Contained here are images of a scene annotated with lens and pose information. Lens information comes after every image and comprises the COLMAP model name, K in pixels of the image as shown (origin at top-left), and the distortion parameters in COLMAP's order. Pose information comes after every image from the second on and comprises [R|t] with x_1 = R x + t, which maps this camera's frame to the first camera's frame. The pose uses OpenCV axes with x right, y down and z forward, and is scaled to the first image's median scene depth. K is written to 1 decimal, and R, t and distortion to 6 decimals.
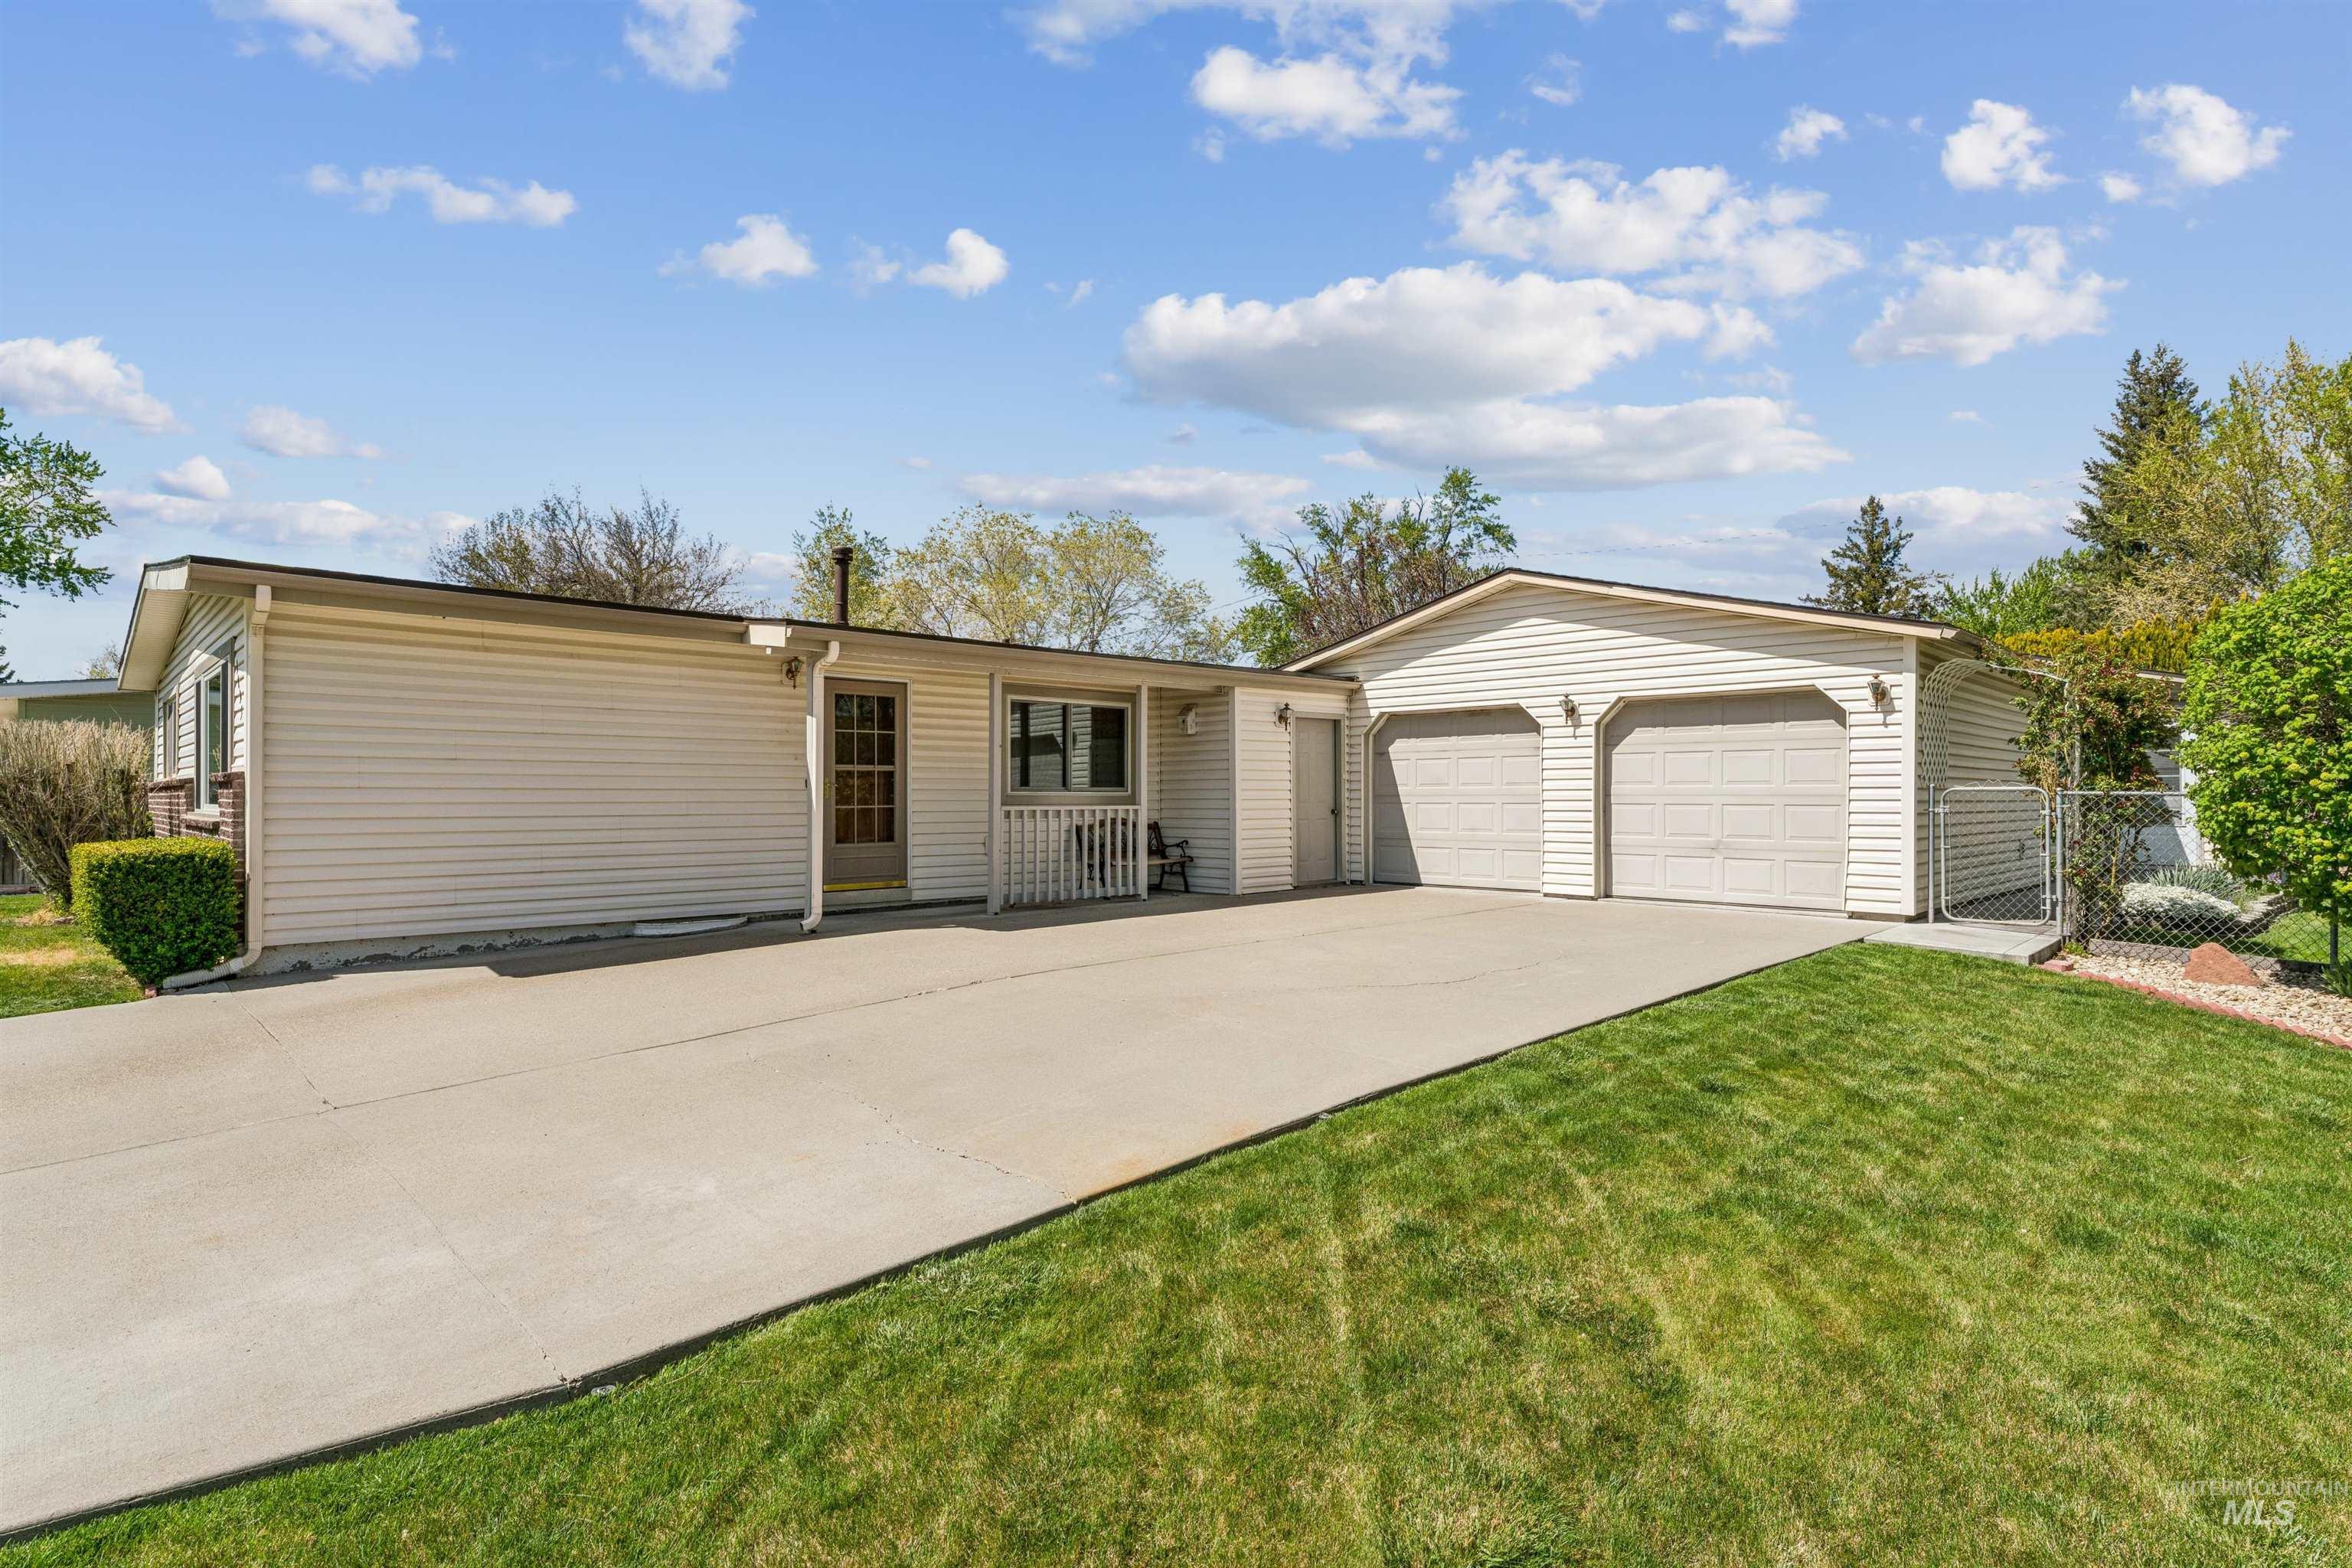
lens RADIAL K [[1322.4, 0, 1174.7], [0, 1322.4, 784.5], [0, 0, 1]] dist [-0.001329, -0.000698]
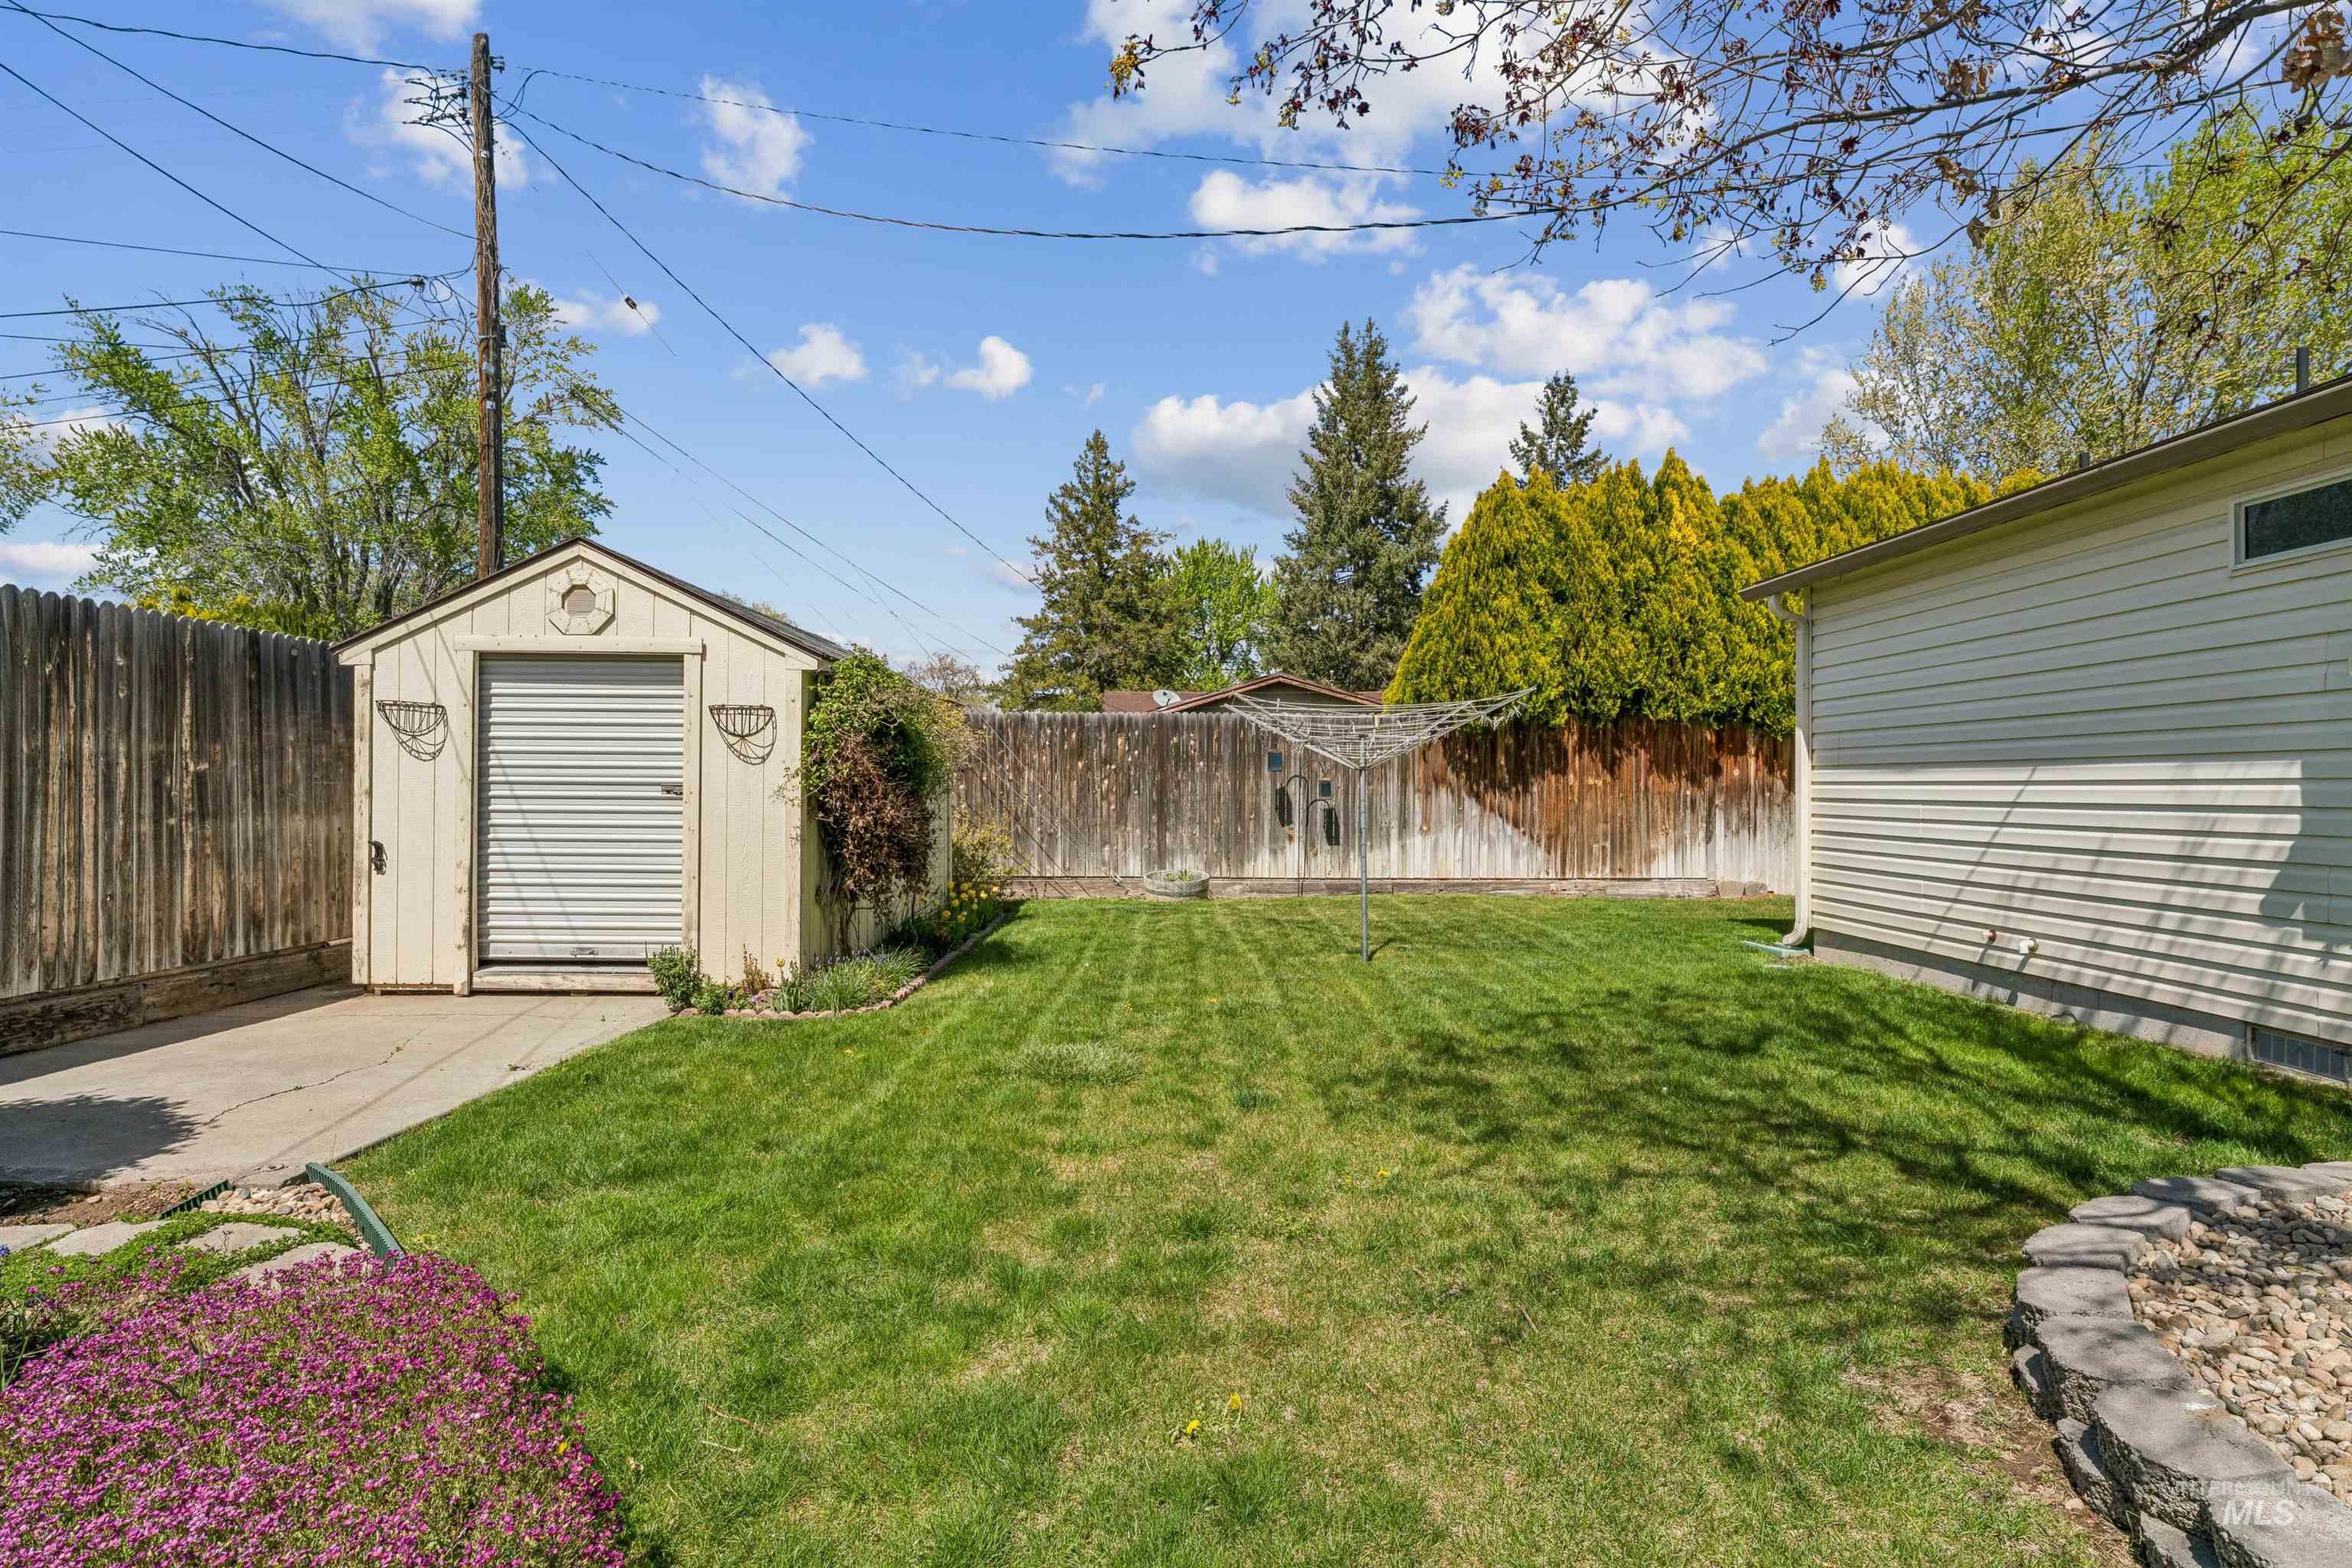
lens RADIAL K [[1149.1, 0, 1173.7], [0, 1149.1, 786.8], [0, 0, 1]] dist [-0.002374, -0.000040]
pose [[0.697133, -0.002762, 0.716937, 0.029613], [0.000517, 0.999994, 0.003350, 0.005560], [-0.716942, -0.001965, 0.697130, 0.374282]]
